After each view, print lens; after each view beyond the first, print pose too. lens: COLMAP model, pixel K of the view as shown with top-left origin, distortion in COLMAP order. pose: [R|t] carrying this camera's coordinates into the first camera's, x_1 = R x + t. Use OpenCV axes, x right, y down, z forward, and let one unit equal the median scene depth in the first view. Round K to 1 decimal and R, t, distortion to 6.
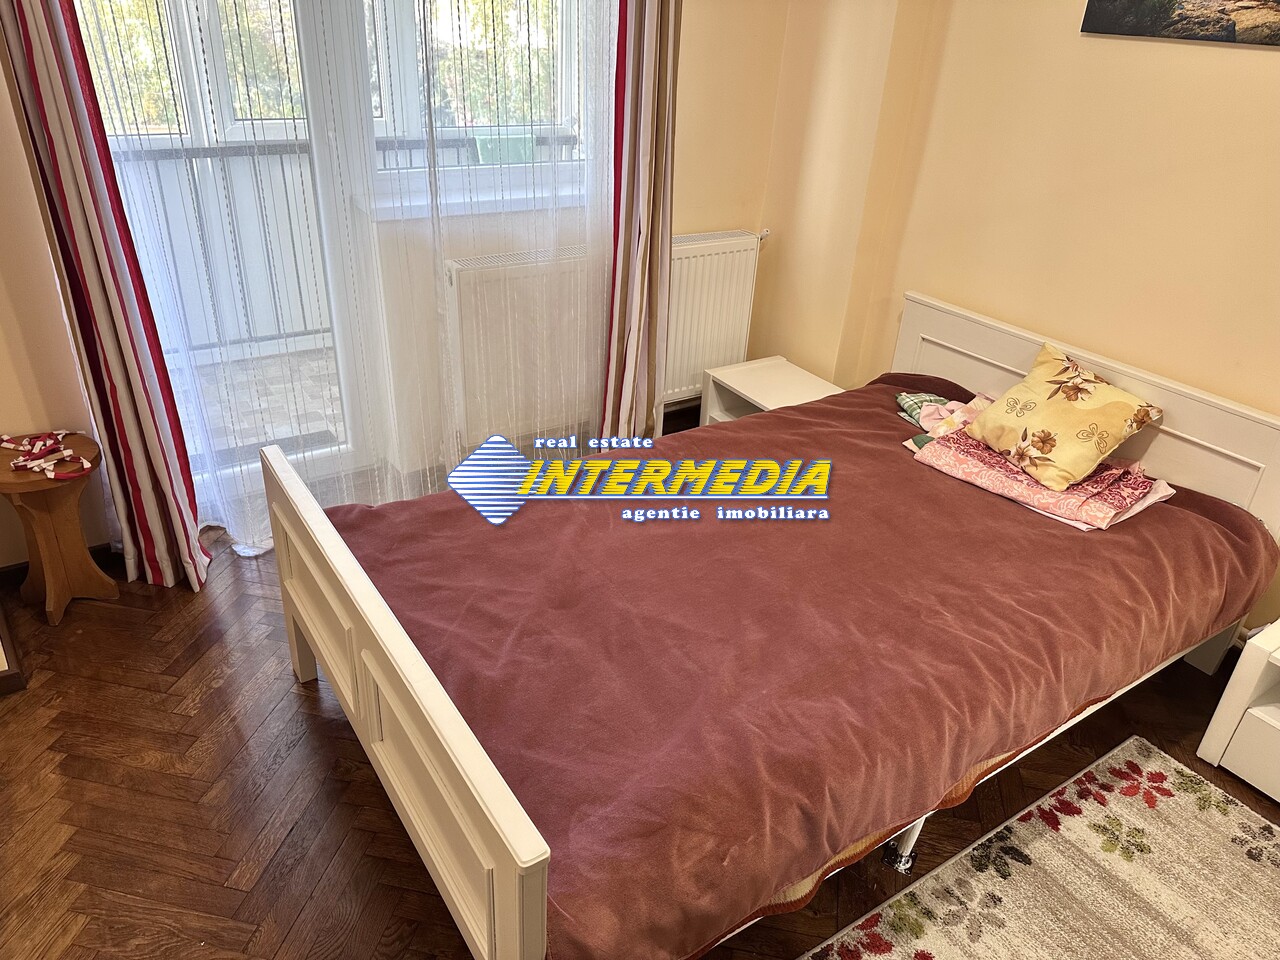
lens RADIAL K [[898.3, 0, 640.0], [0, 898.3, 480.0], [0, 0, 1]] dist [0.036181, -0.044604]
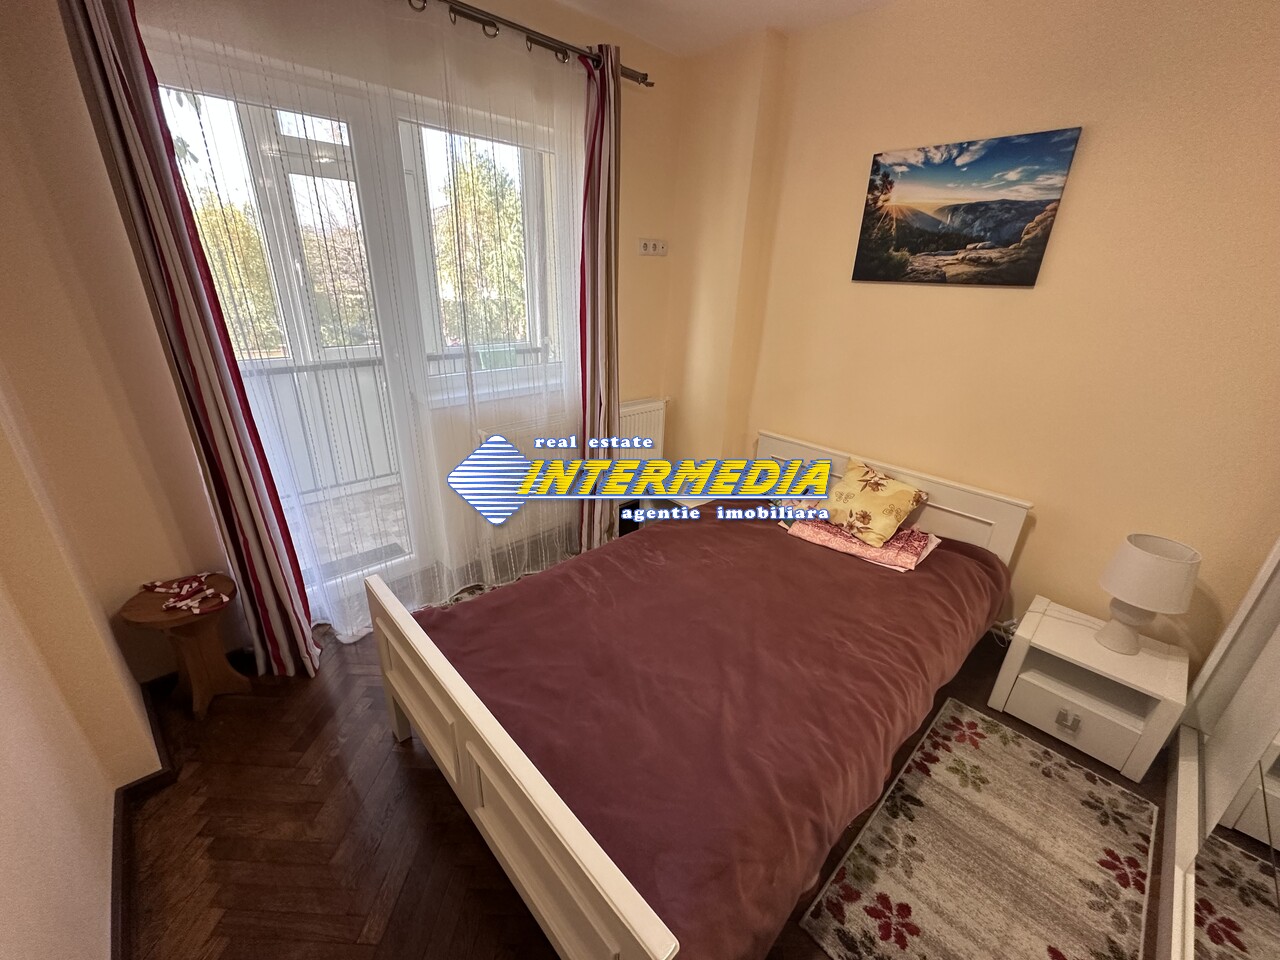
lens RADIAL K [[510.6, 0, 639.8], [0, 510.6, 480.9], [0, 0, 1]] dist [-0.003912, 0.000306]
pose [[0.985864, -0.077532, 0.148527, -0.102495], [0.091811, 0.991535, -0.091815, -0.068020], [-0.140151, 0.104153, 0.984637, 0.148086]]
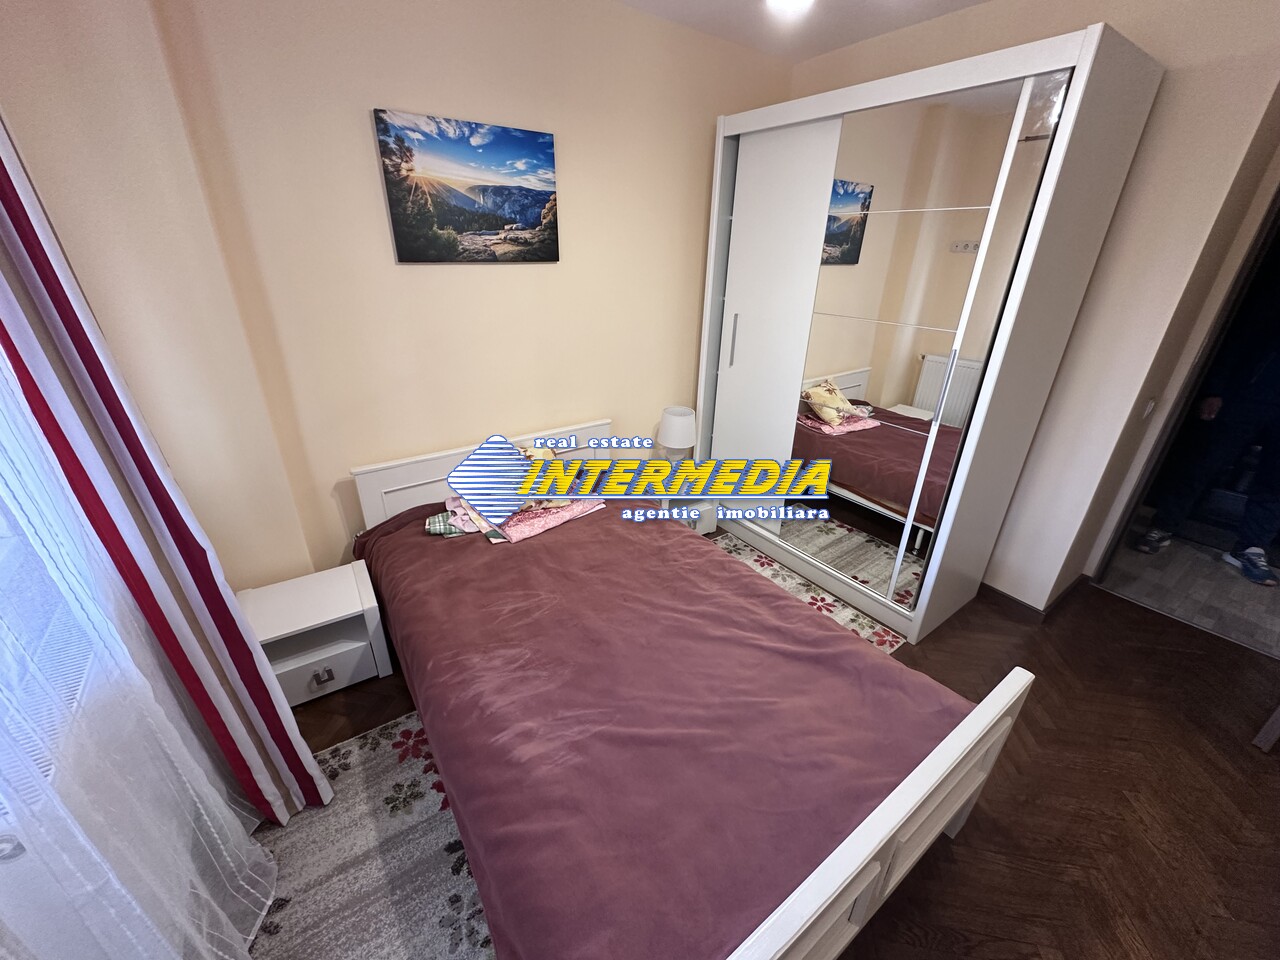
lens RADIAL K [[510.6, 0, 639.8], [0, 510.6, 480.9], [0, 0, 1]] dist [-0.003912, 0.000306]
pose [[-0.032652, -0.466444, 0.883948, -0.486889], [0.451300, 0.782243, 0.429447, -0.448018], [-0.891775, 0.412948, 0.184965, 0.725387]]
